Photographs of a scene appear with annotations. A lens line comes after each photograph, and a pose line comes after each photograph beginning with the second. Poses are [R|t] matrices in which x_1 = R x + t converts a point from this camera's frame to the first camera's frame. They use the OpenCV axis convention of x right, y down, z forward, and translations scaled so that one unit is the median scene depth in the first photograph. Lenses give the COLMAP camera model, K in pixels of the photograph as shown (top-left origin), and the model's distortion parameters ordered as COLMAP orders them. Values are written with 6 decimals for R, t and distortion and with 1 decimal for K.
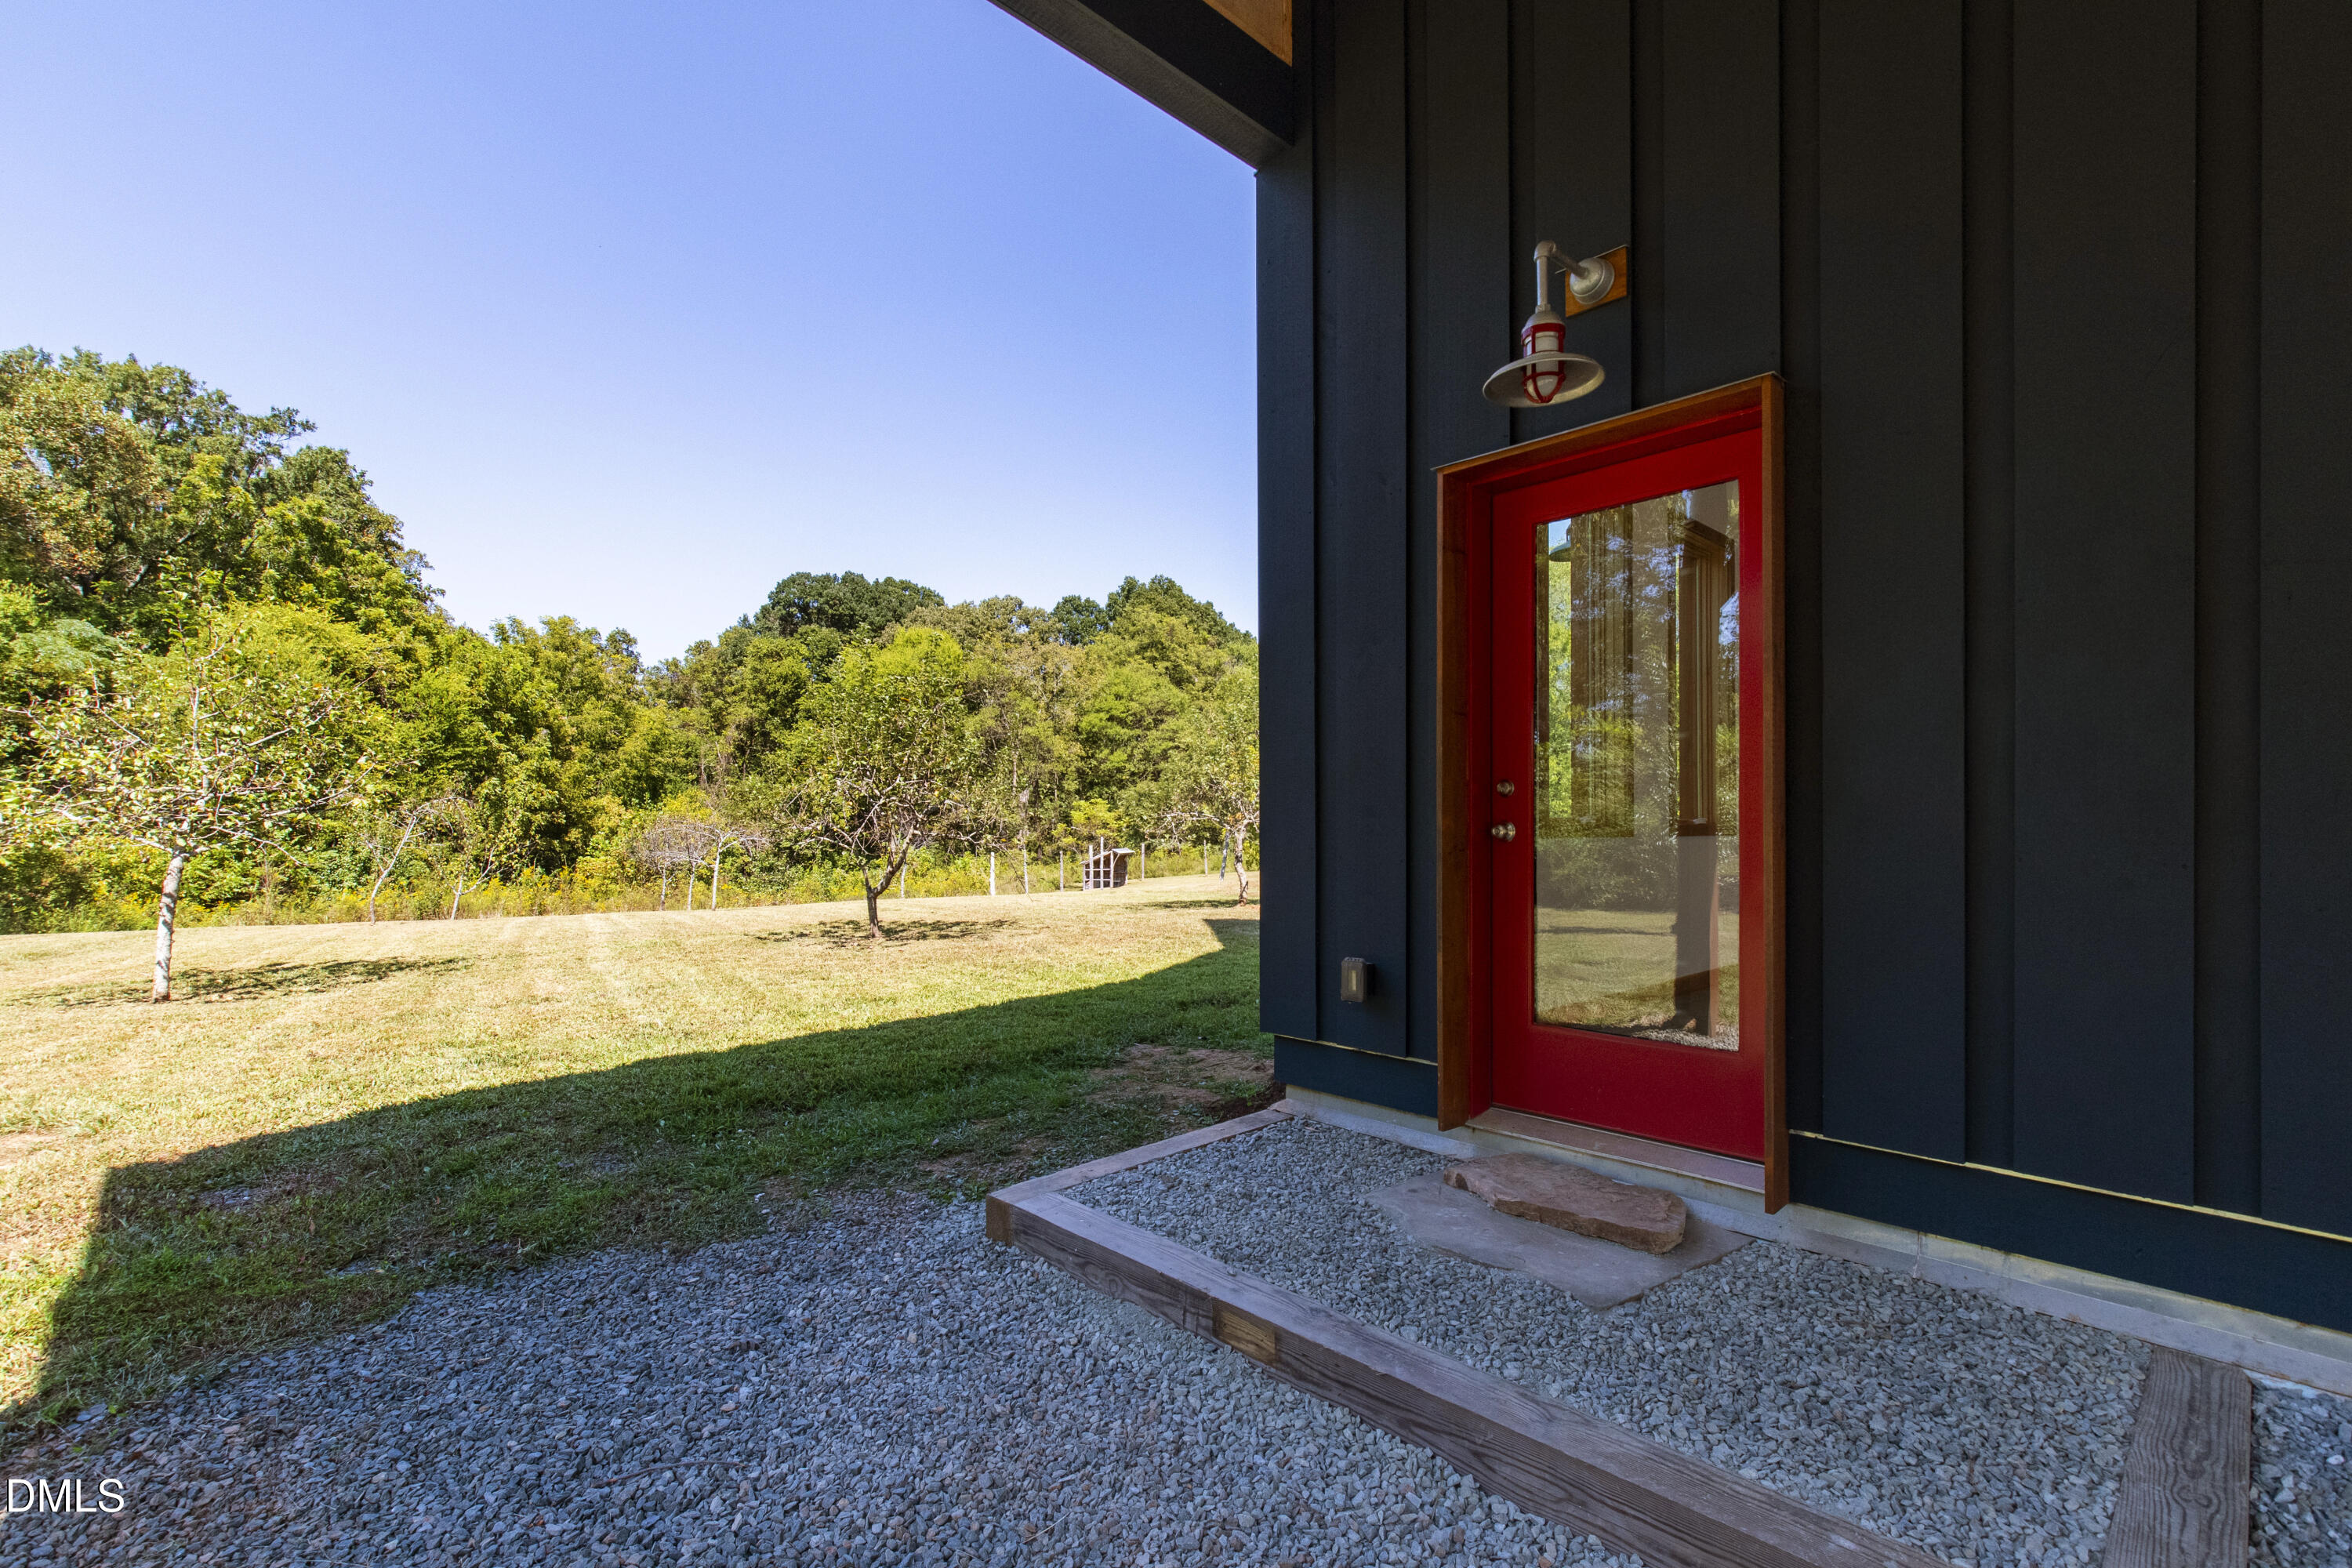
lens RADIAL K [[1037.6, 0, 1178.8], [0, 1037.6, 802.2], [0, 0, 1]] dist [-0.001507, -0.000394]
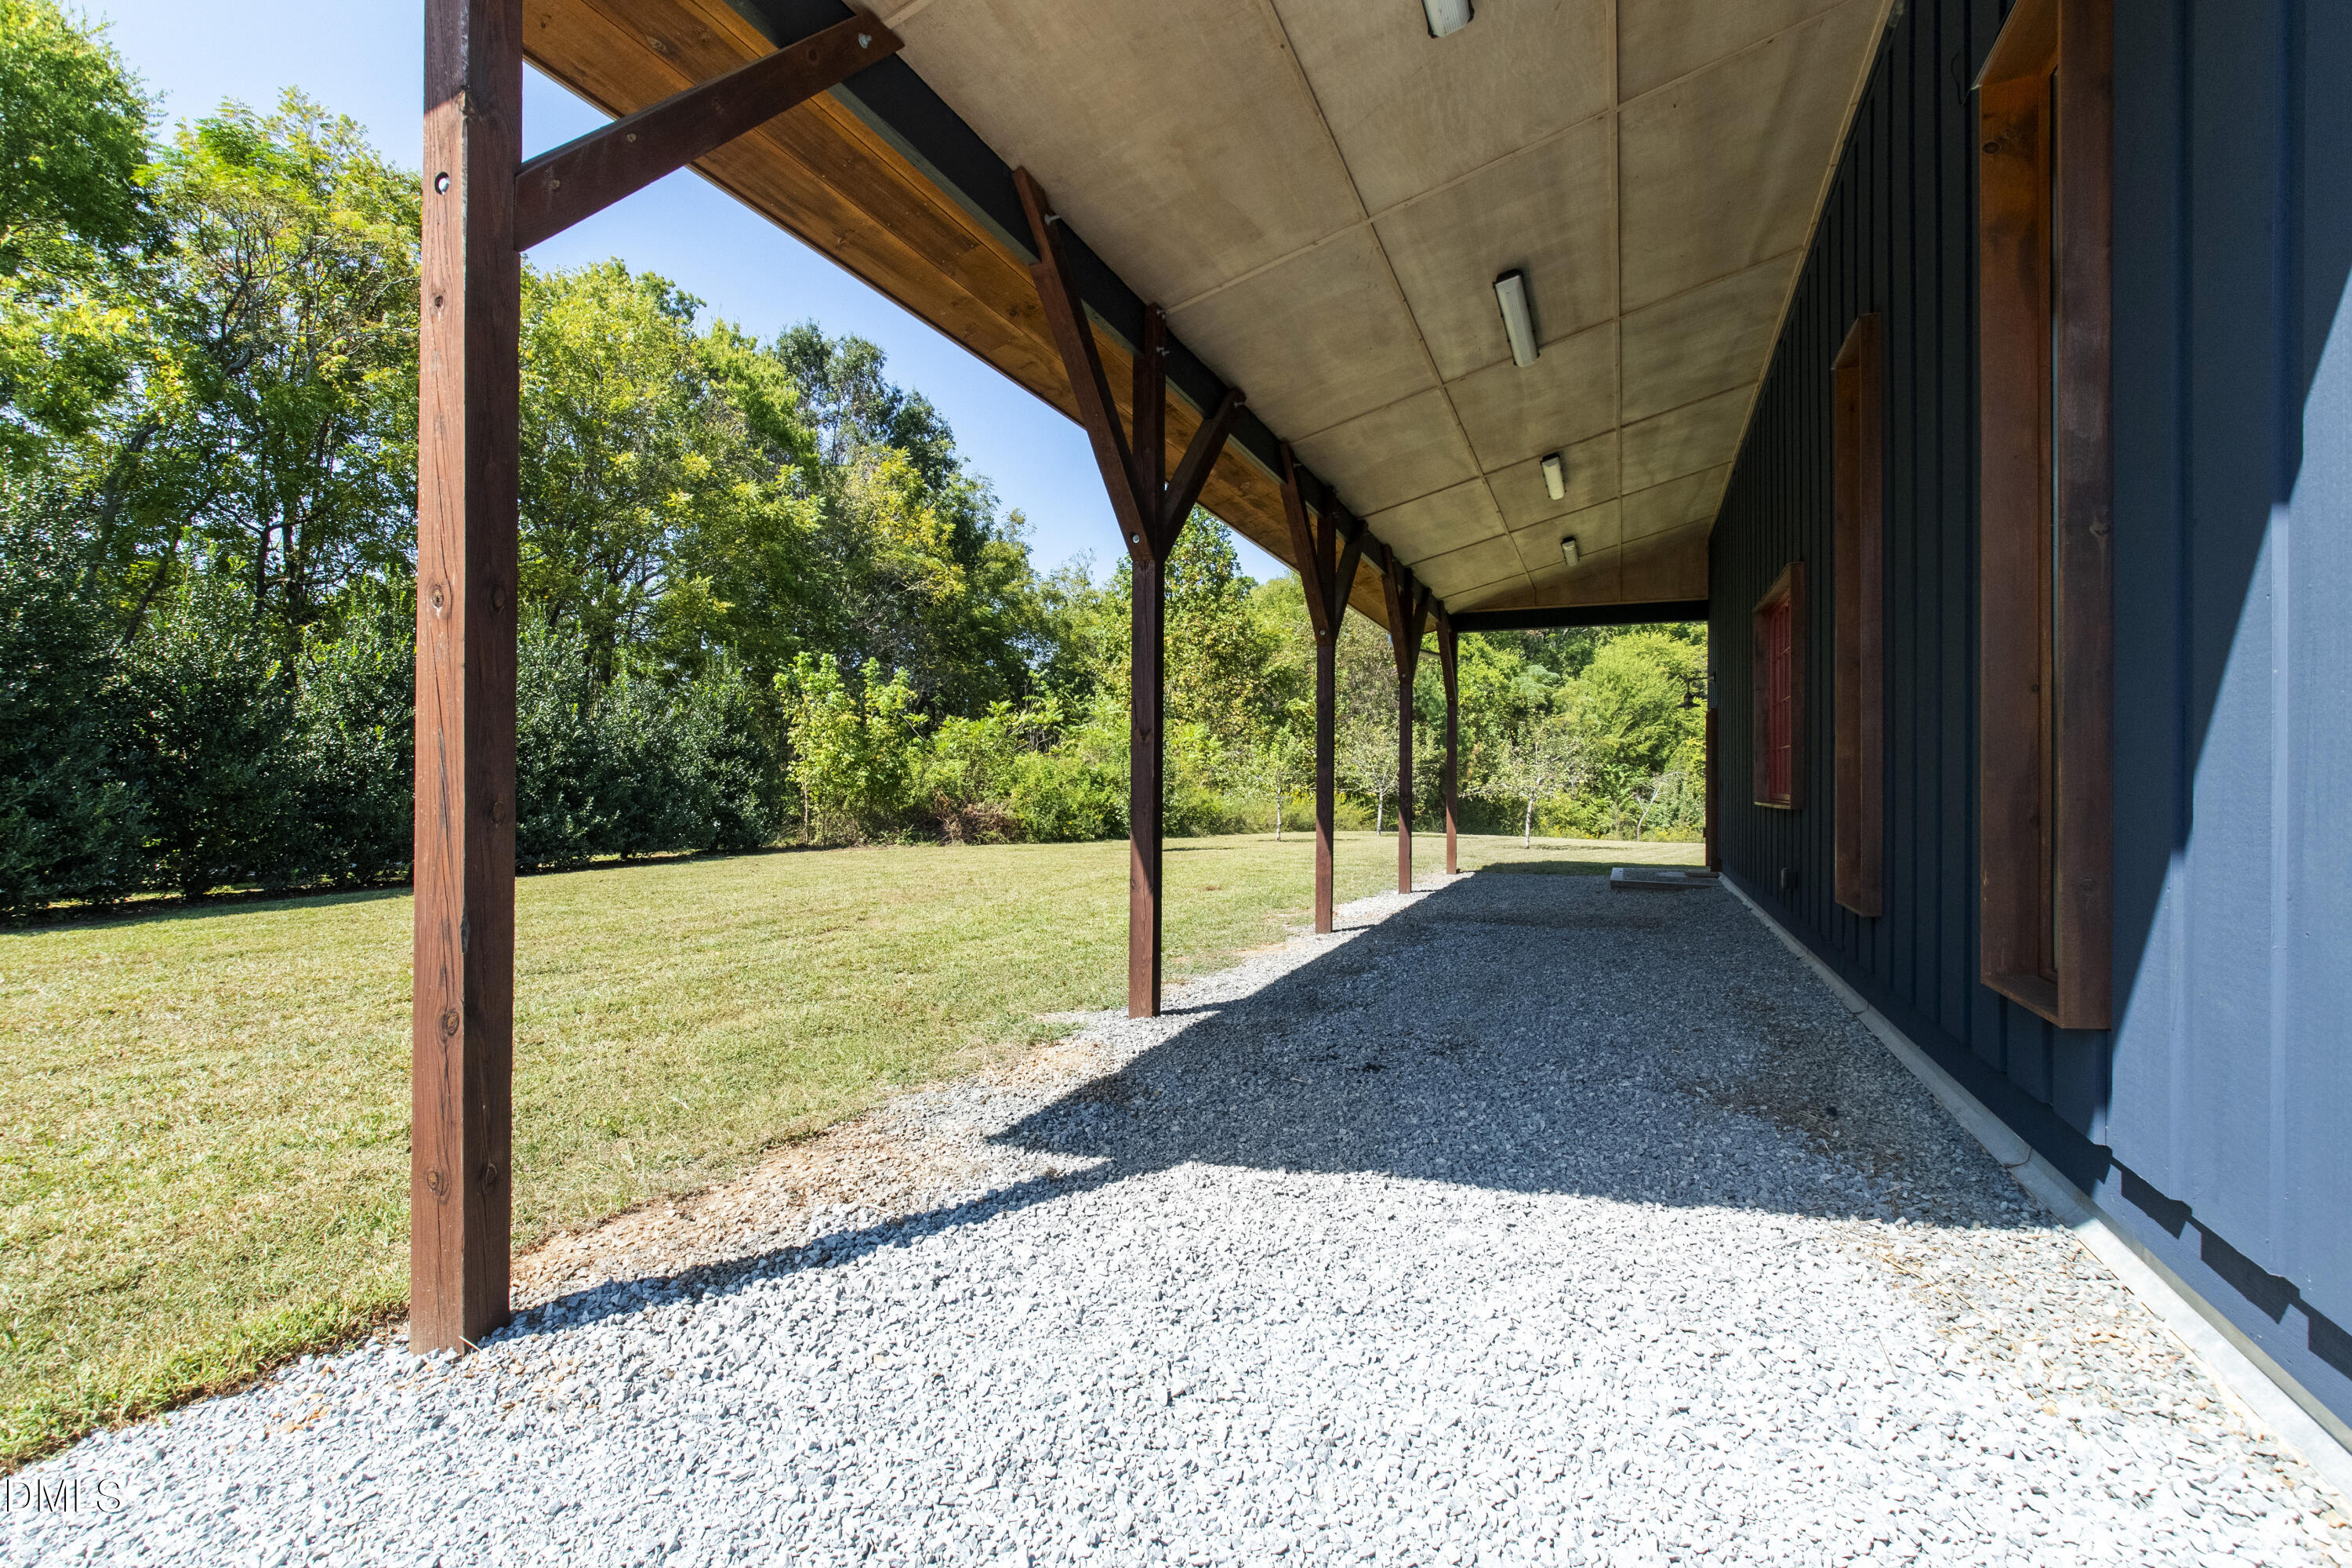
lens RADIAL K [[1037.6, 0, 1177.5], [0, 1037.6, 781.5], [0, 0, 1]] dist [-0.001507, -0.000394]
pose [[0.390788, 0.001002, -0.920480, 0.280014], [0.014687, 0.999865, 0.007323, -0.005187], [0.920364, -0.016381, 0.390720, -0.218005]]
